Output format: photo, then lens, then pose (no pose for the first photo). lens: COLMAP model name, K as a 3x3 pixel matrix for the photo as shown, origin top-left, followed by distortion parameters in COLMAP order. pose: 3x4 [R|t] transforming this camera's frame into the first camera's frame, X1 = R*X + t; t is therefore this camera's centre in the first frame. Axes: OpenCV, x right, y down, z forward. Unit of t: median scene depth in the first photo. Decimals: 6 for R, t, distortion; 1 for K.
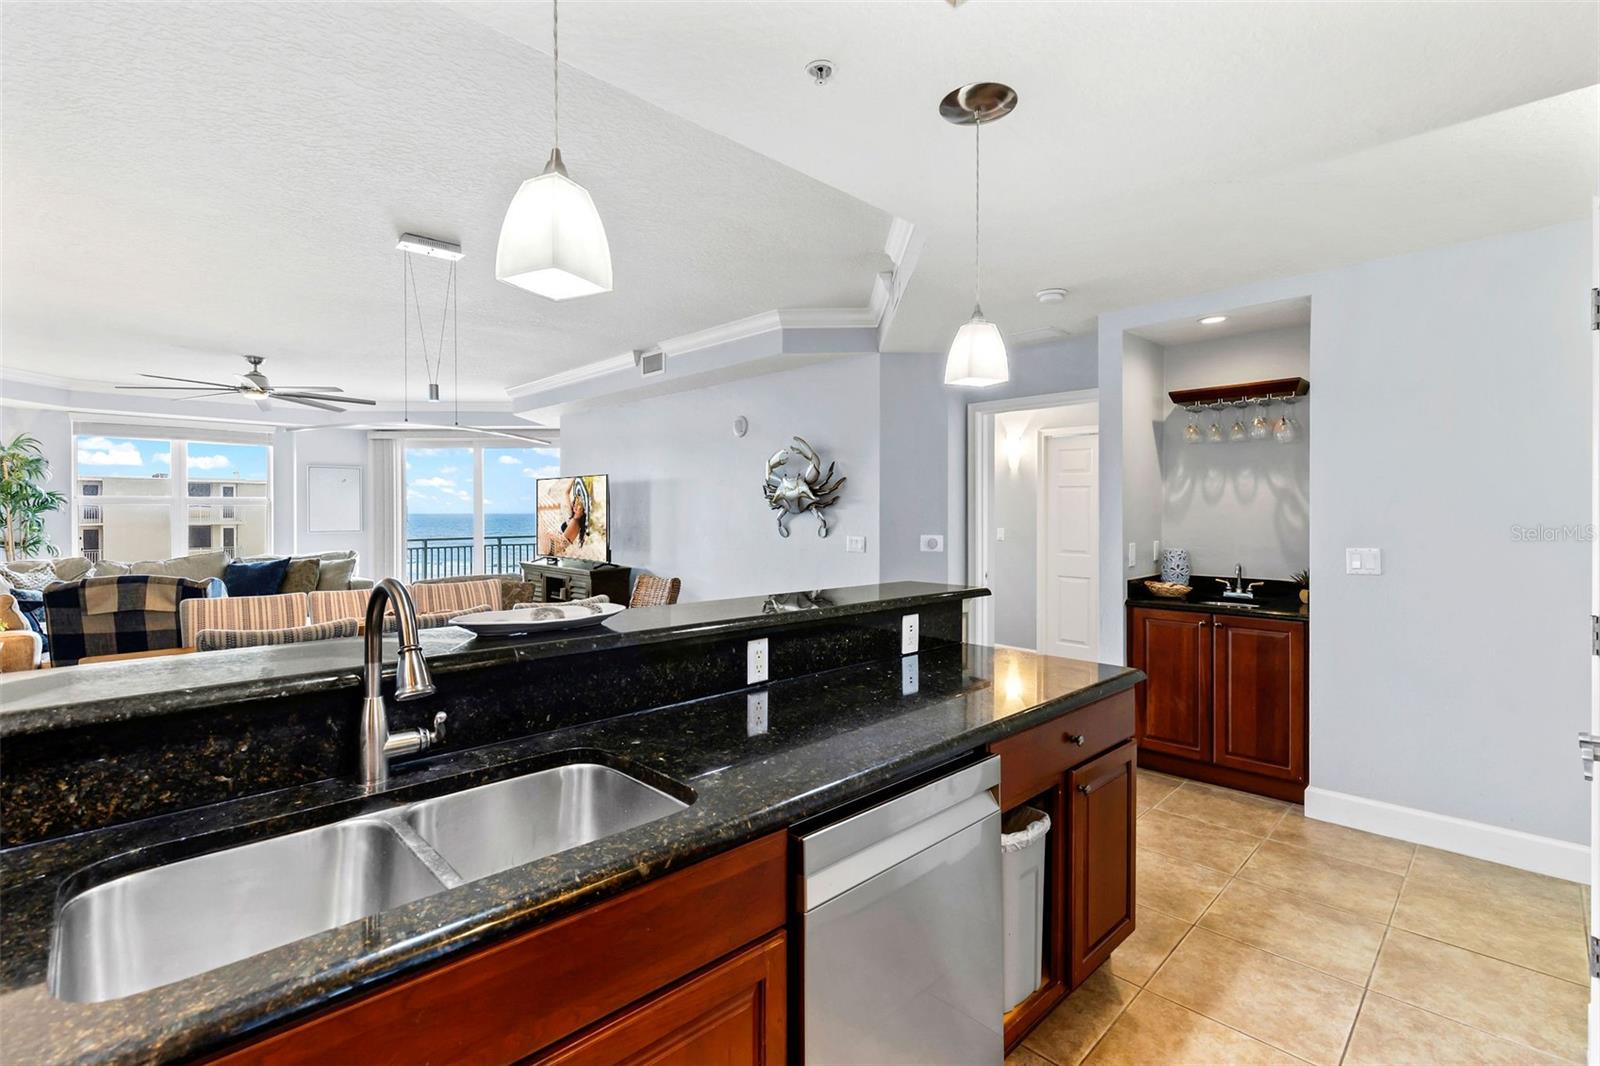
lens RADIAL K [[722.4, 0, 801.5], [0, 722.4, 506.0], [0, 0, 1]] dist [0.005997, -0.000366]
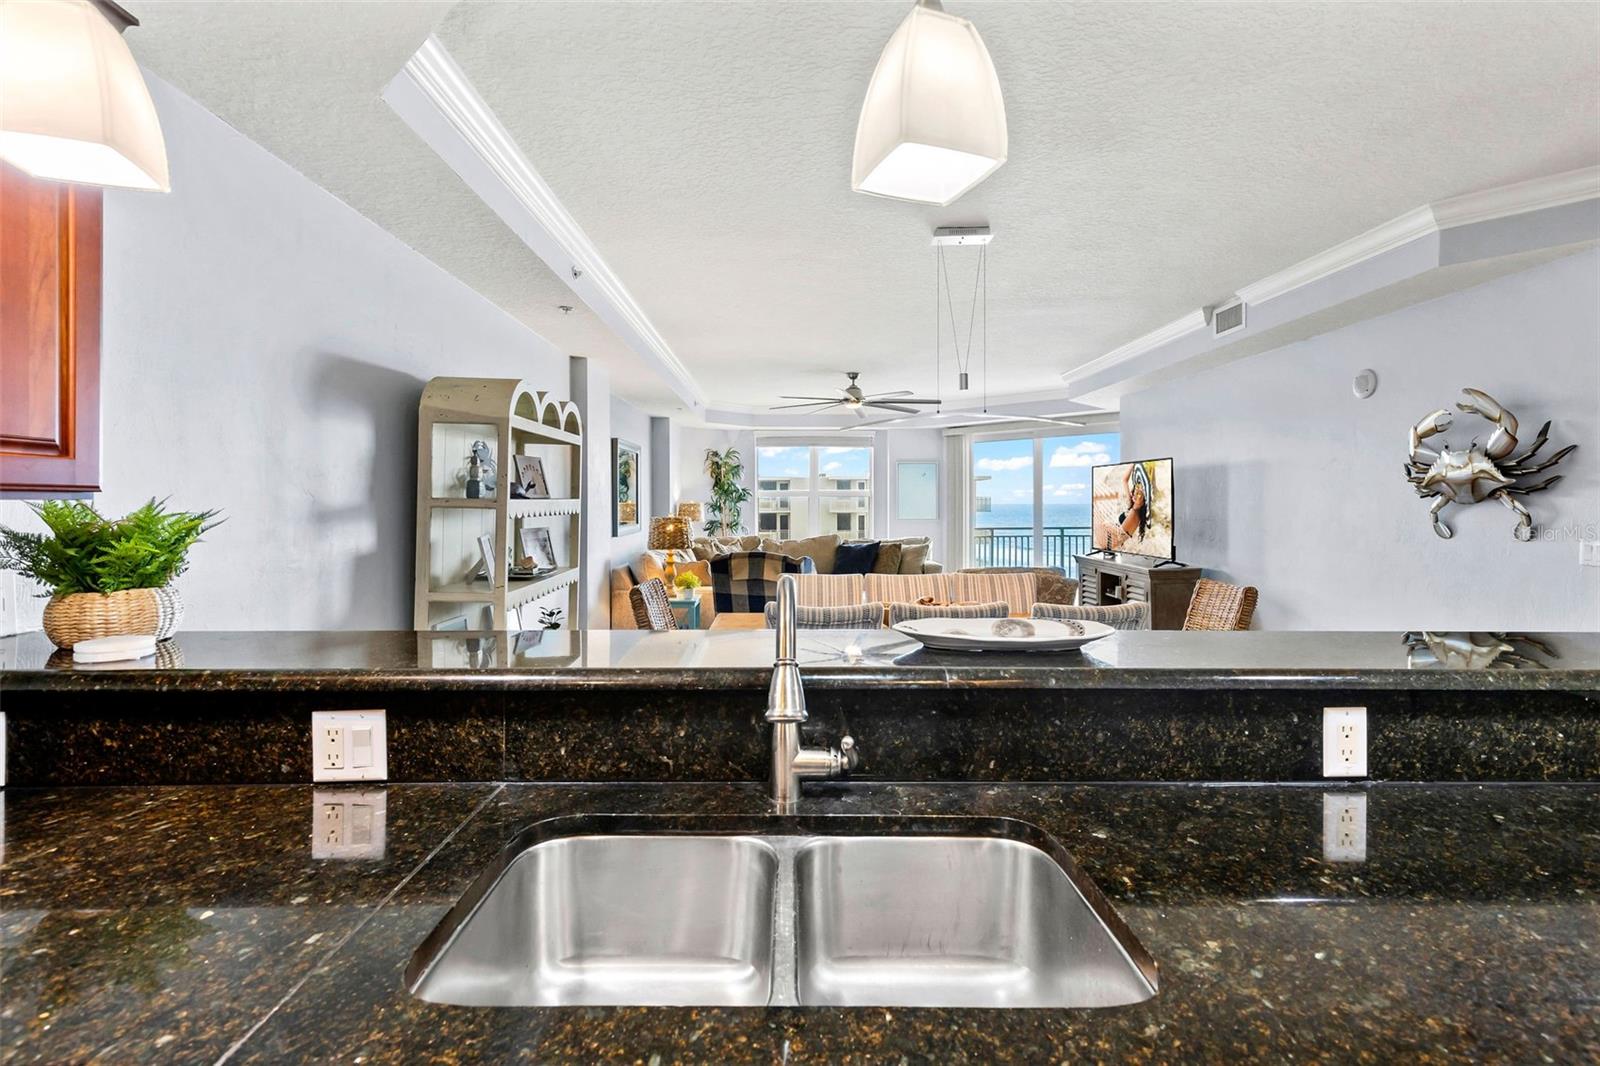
lens RADIAL K [[722.4, 0, 801.5], [0, 722.4, 506.0], [0, 0, 1]] dist [0.005997, -0.000366]
pose [[0.721825, 0.002052, -0.692073, 0.018251], [0.007198, 0.999919, 0.010473, 0.001742], [0.692038, -0.012541, 0.721752, 0.130780]]
